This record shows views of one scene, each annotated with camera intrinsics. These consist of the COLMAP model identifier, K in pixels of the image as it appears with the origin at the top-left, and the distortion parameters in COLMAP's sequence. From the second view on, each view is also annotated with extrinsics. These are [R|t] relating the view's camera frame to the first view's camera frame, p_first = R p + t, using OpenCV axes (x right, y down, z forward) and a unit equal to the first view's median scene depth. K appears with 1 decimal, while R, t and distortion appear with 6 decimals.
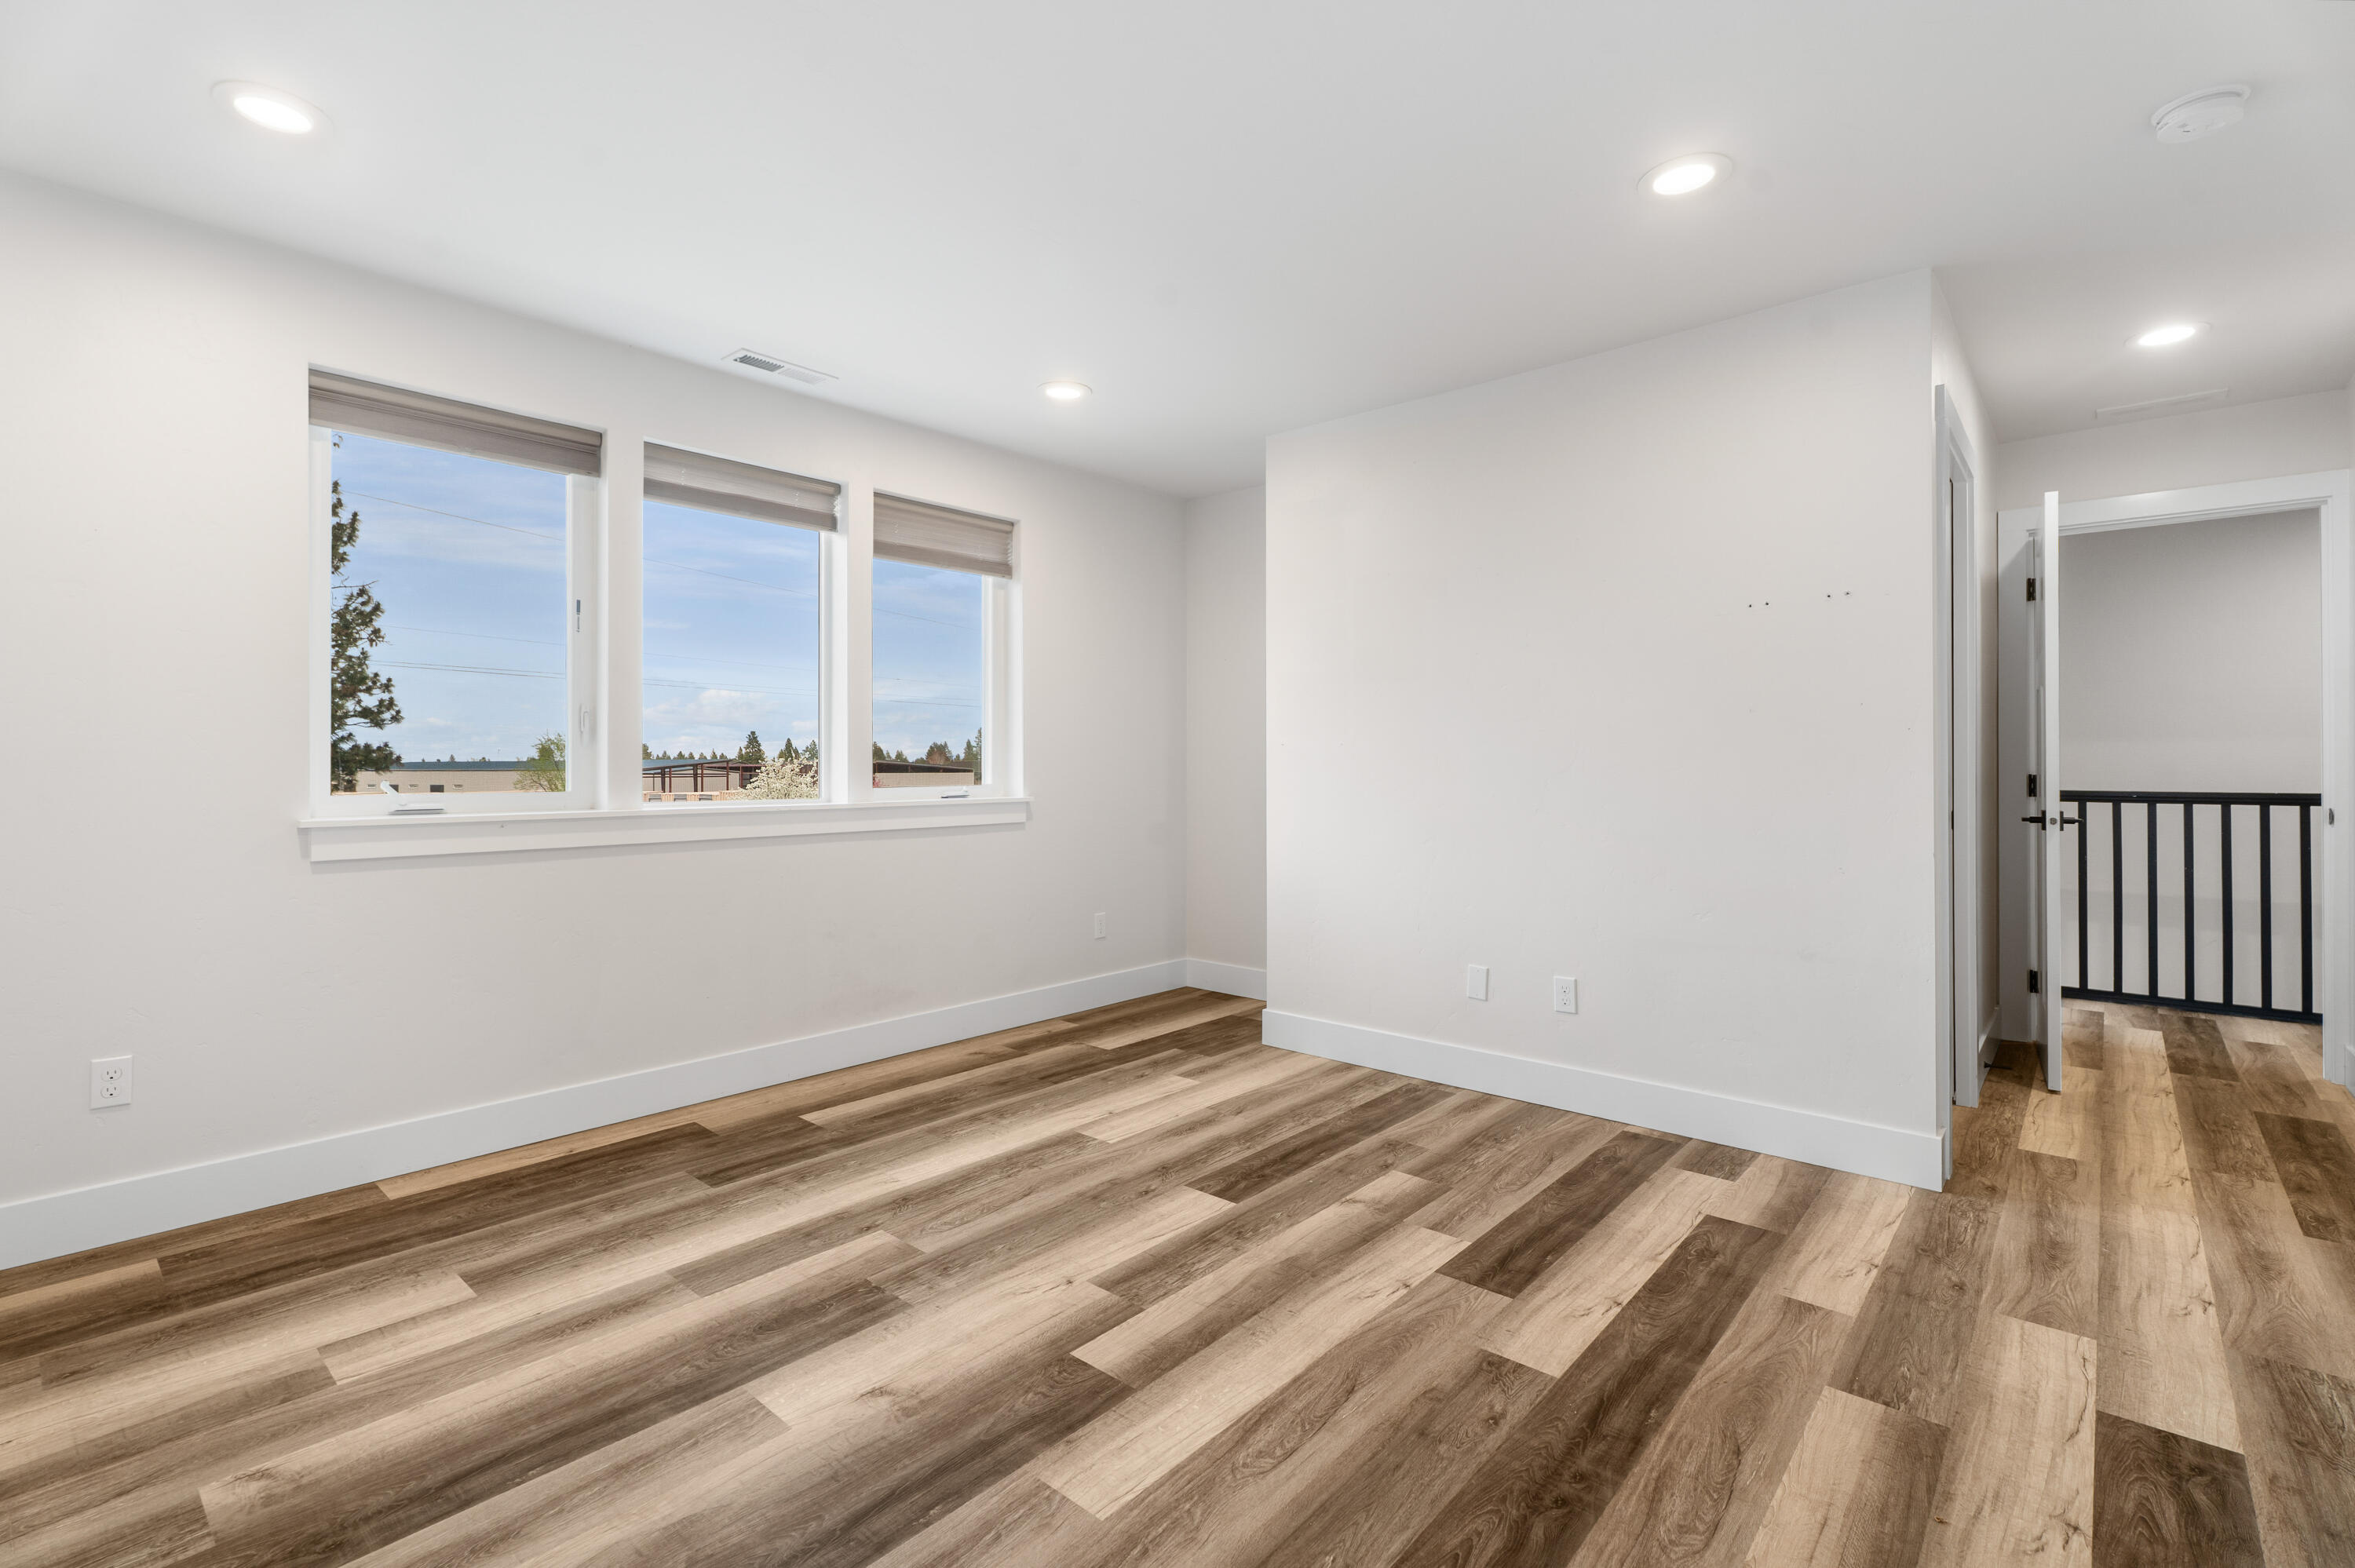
lens RADIAL K [[1058.9, 0, 1154.6], [0, 1058.9, 766.8], [0, 0, 1]] dist [0.000494, -0.001029]
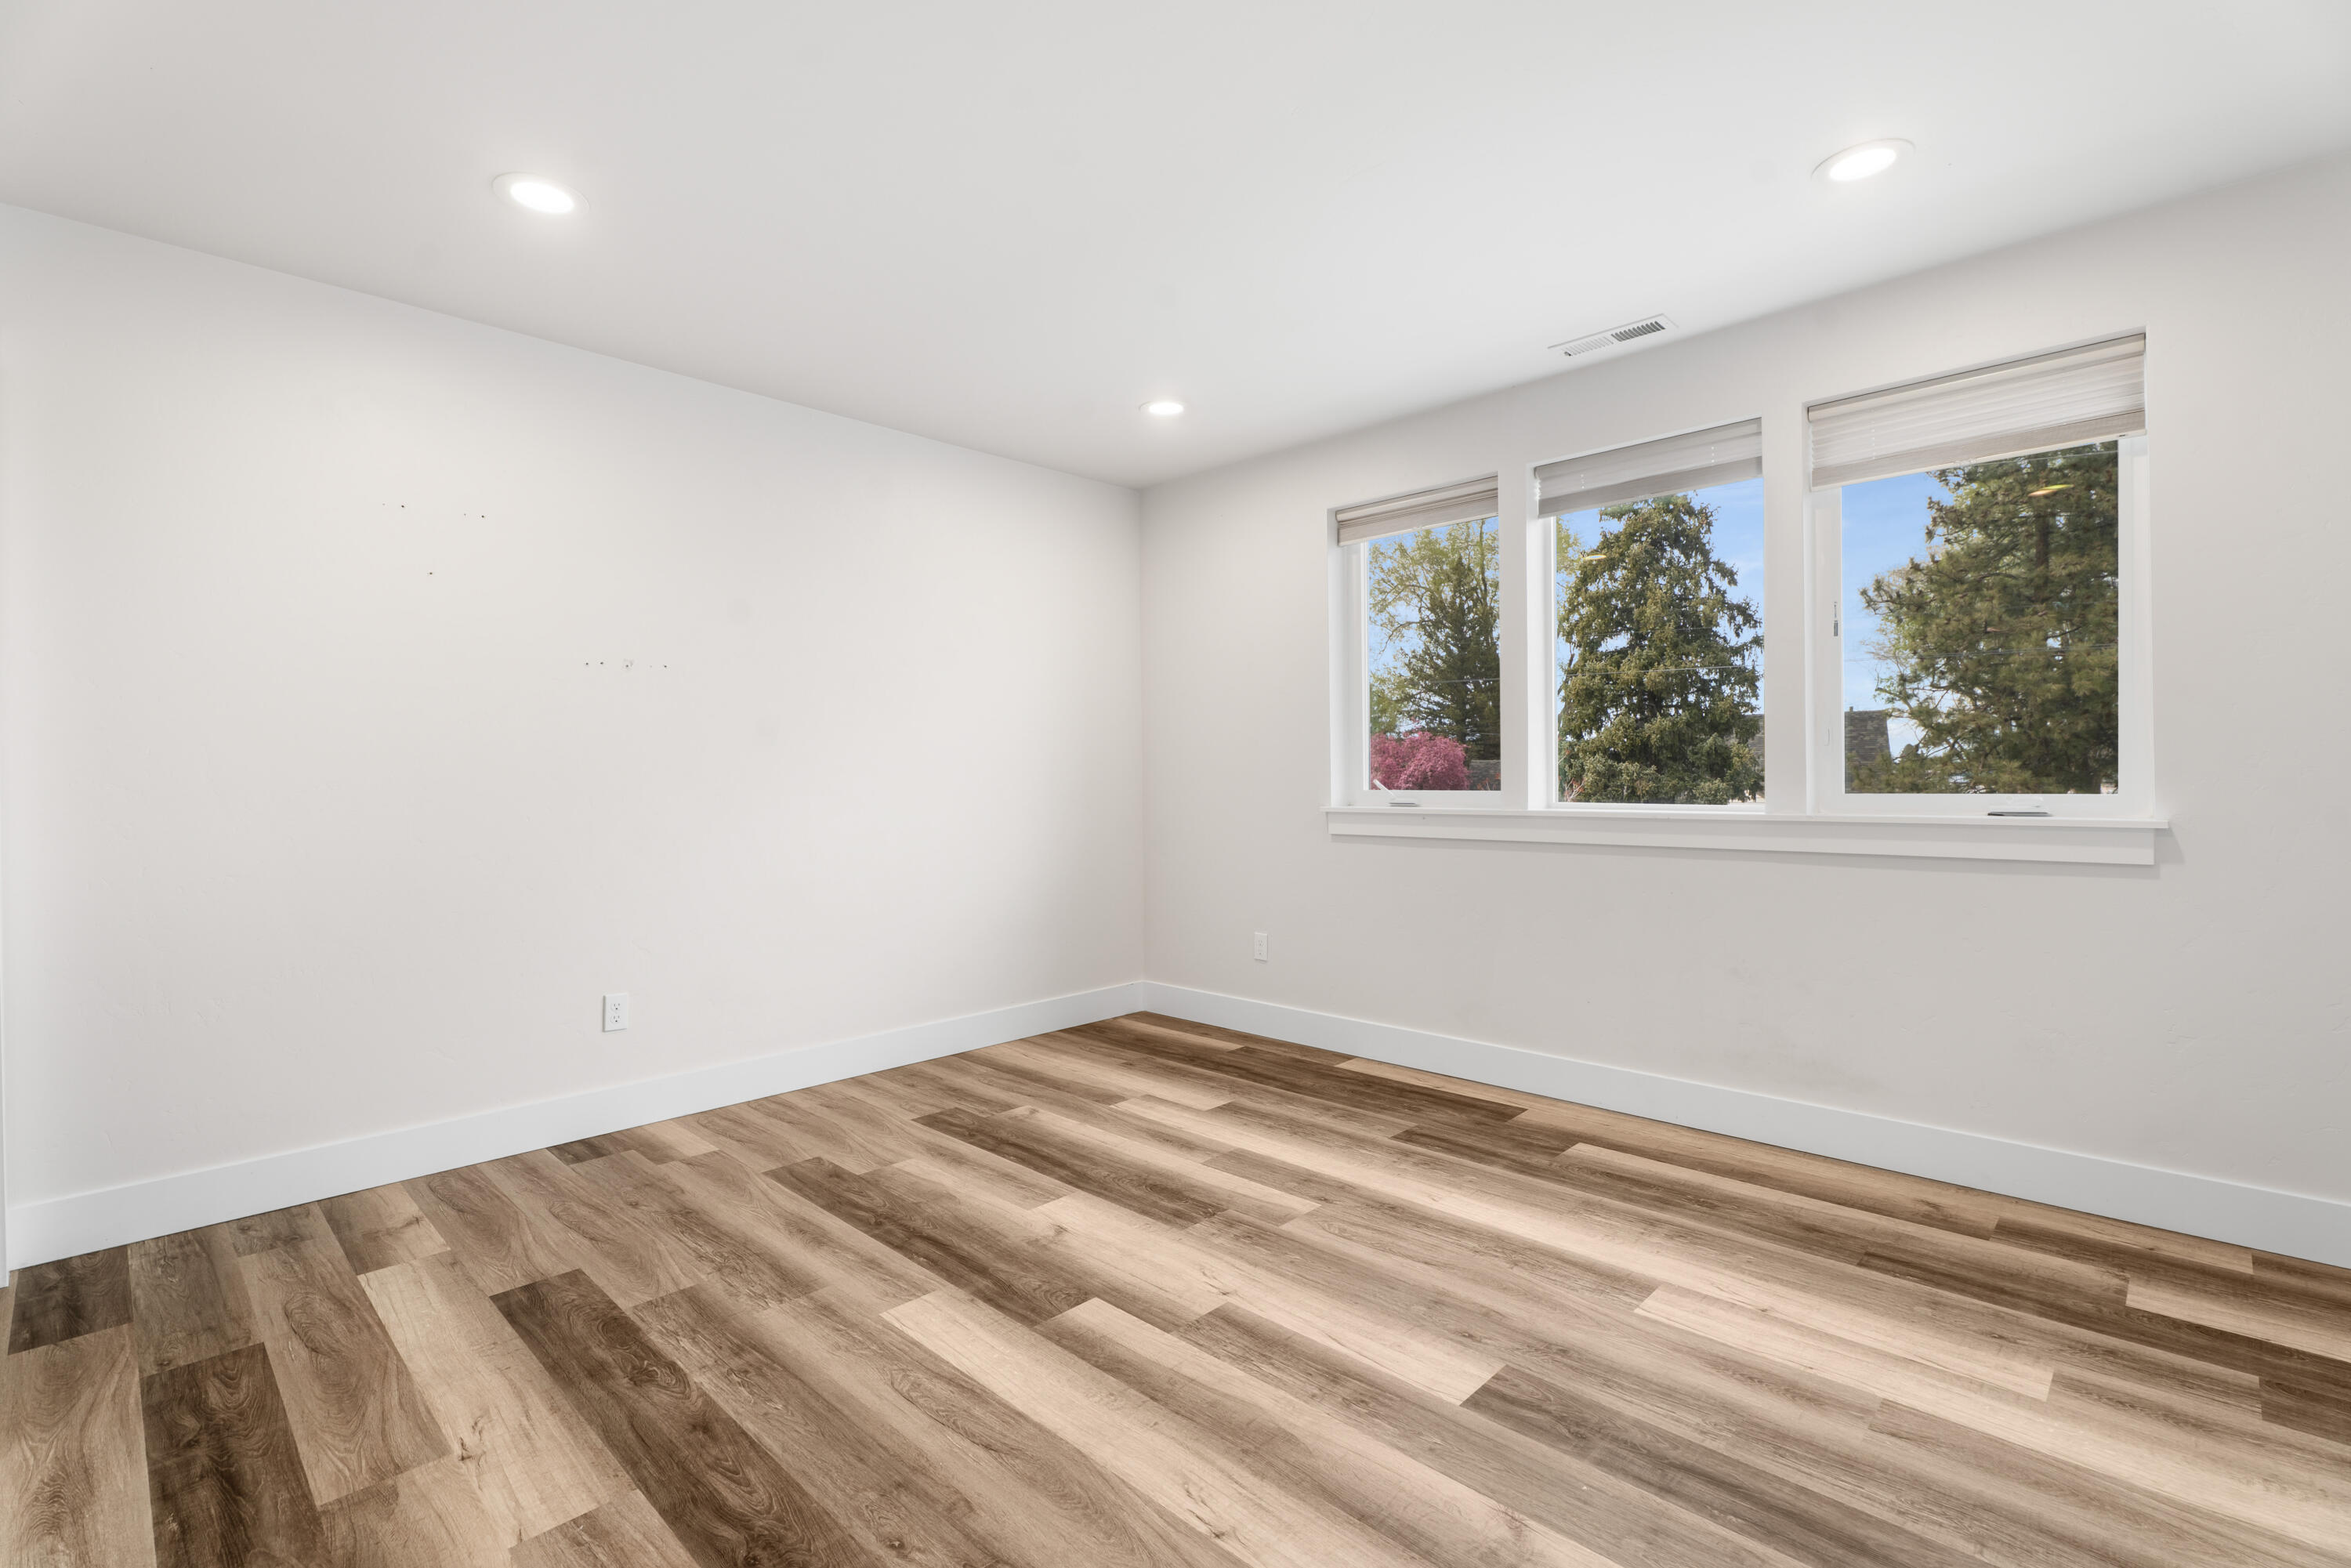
lens RADIAL K [[1057.2, 0, 1152.6], [0, 1057.2, 766.9], [0, 0, 1]] dist [0.000494, -0.001029]
pose [[-0.050988, -0.007265, -0.998673, 0.774213], [0.008110, 0.999938, -0.007689, 0.001099], [0.998666, -0.008491, -0.050926, 0.835912]]
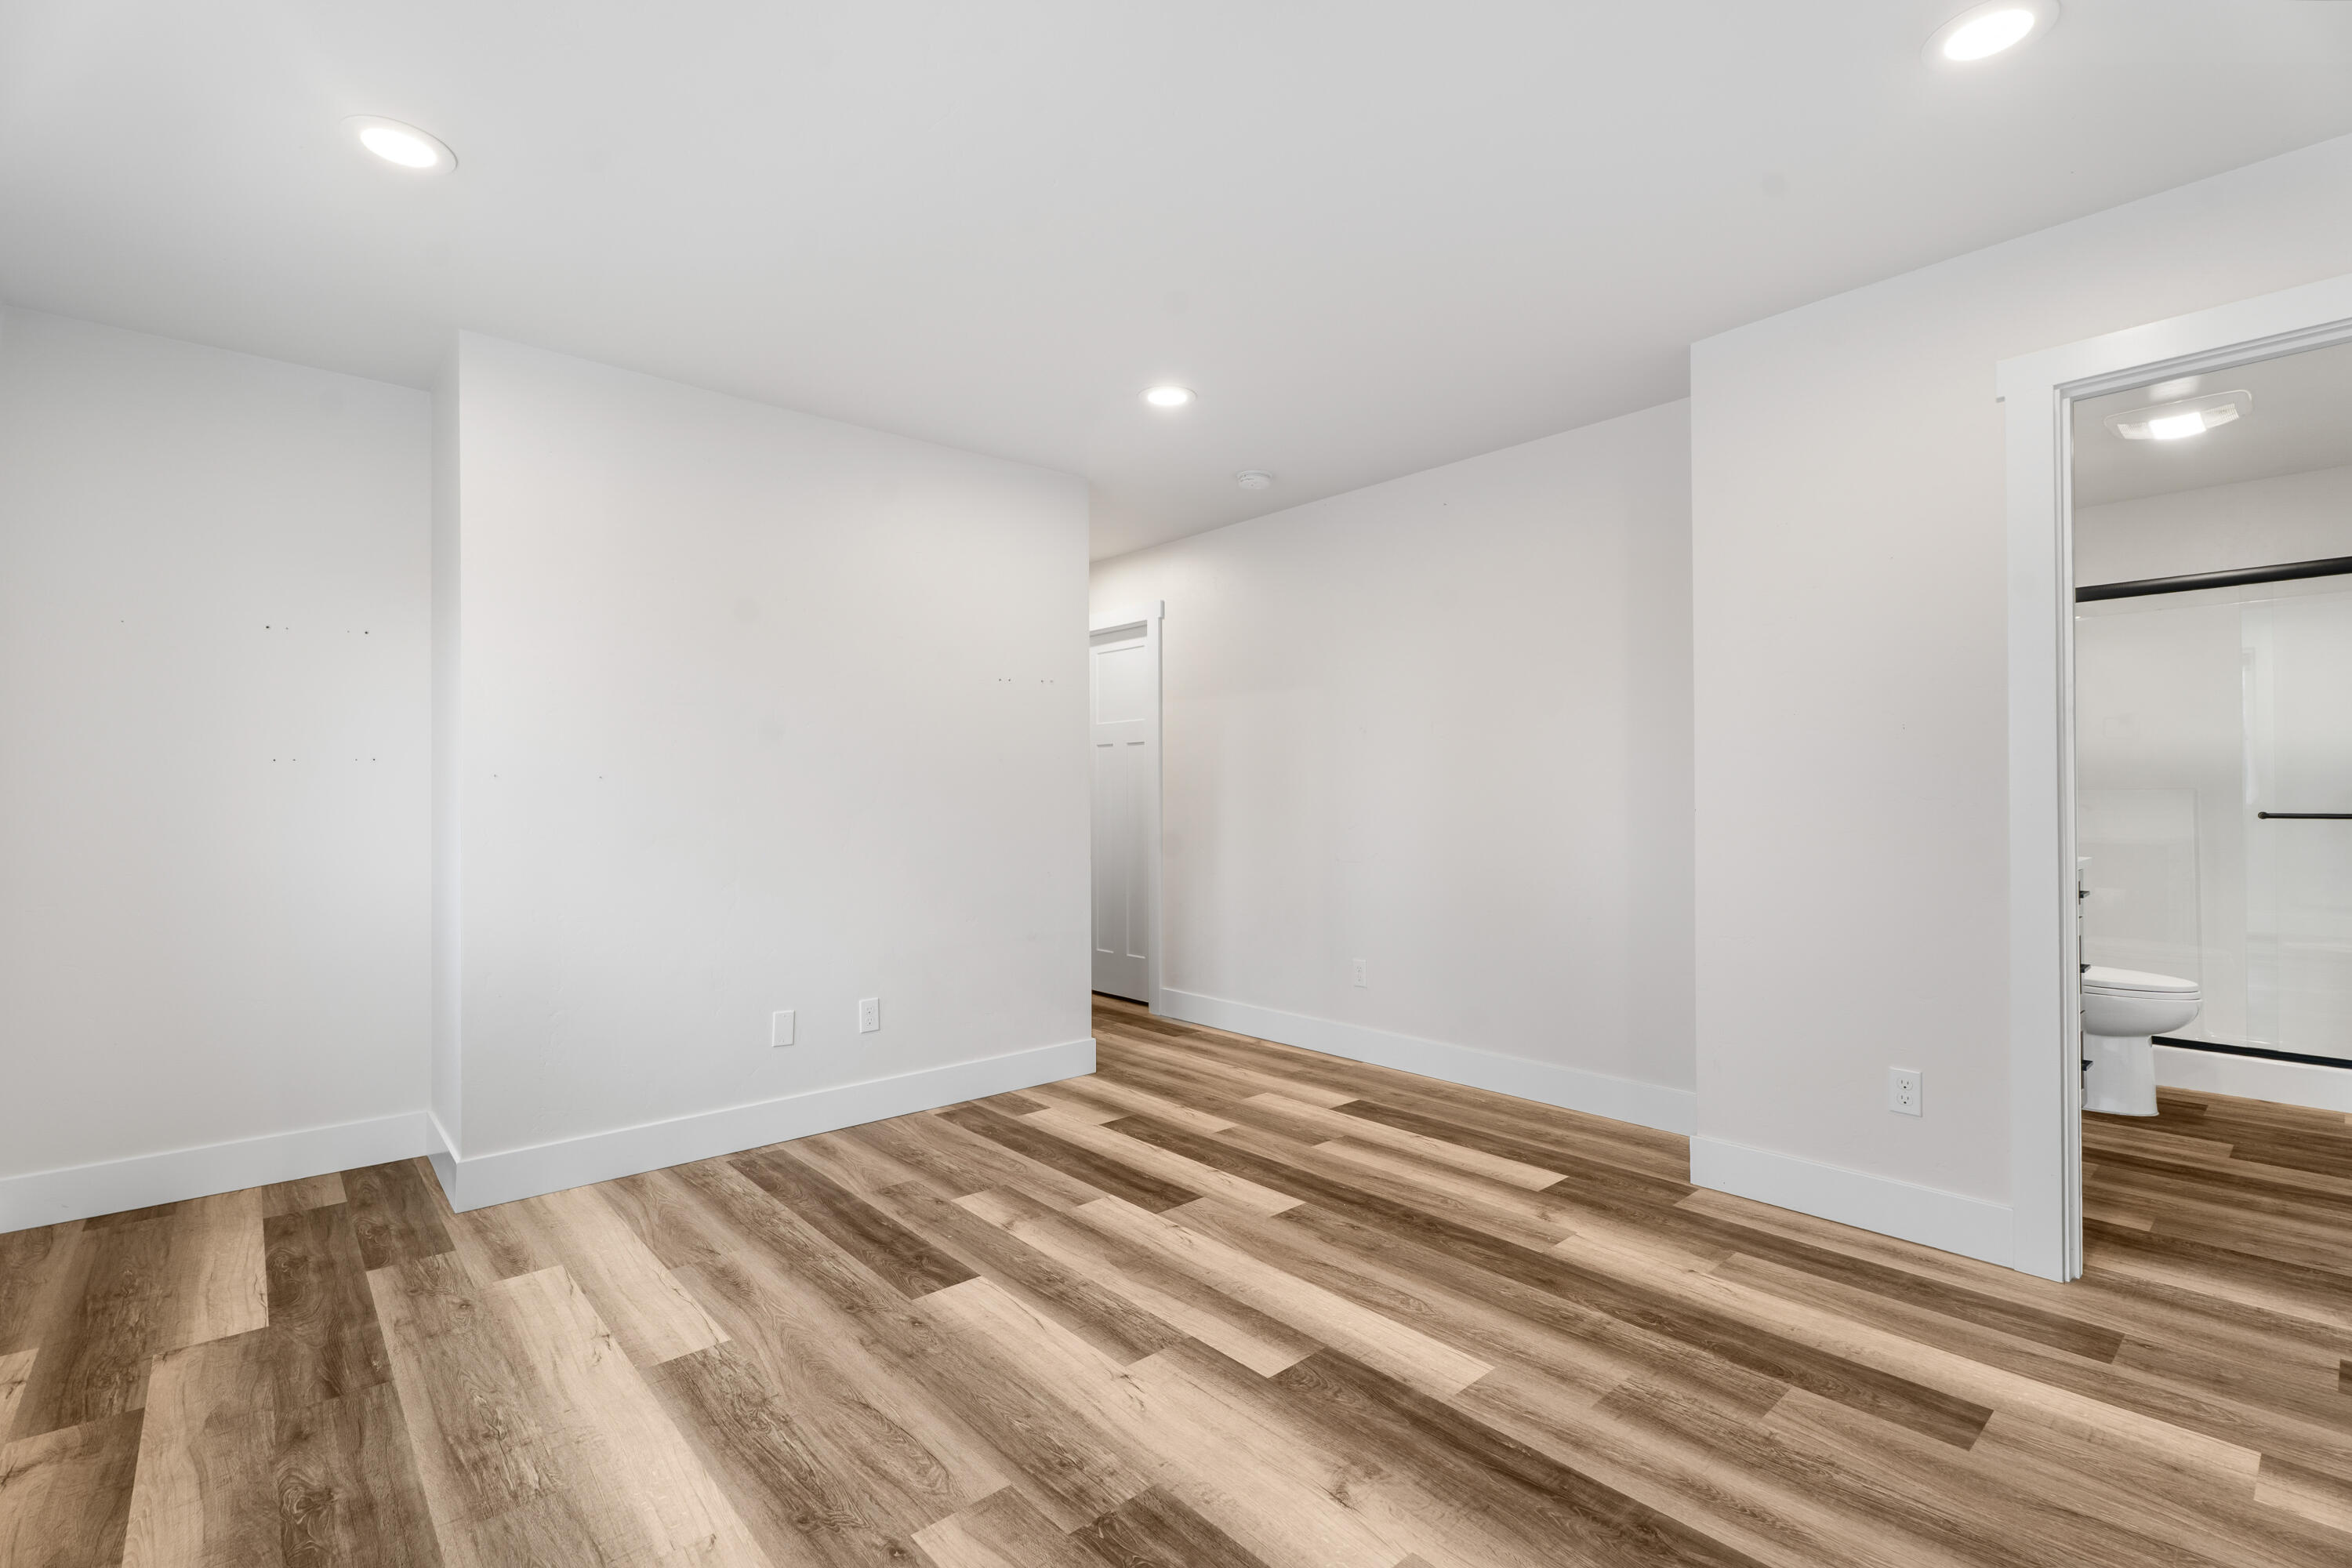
lens RADIAL K [[1070.0, 0, 1176.0], [0, 1070.0, 784.0], [0, 0, 1]] dist [0.000287, -0.000003]
pose [[0.105196, 0.011468, 0.994385, -0.831446], [0.006762, 0.999902, -0.012247, -0.002519], [-0.994429, 0.008012, 0.105108, 0.726805]]
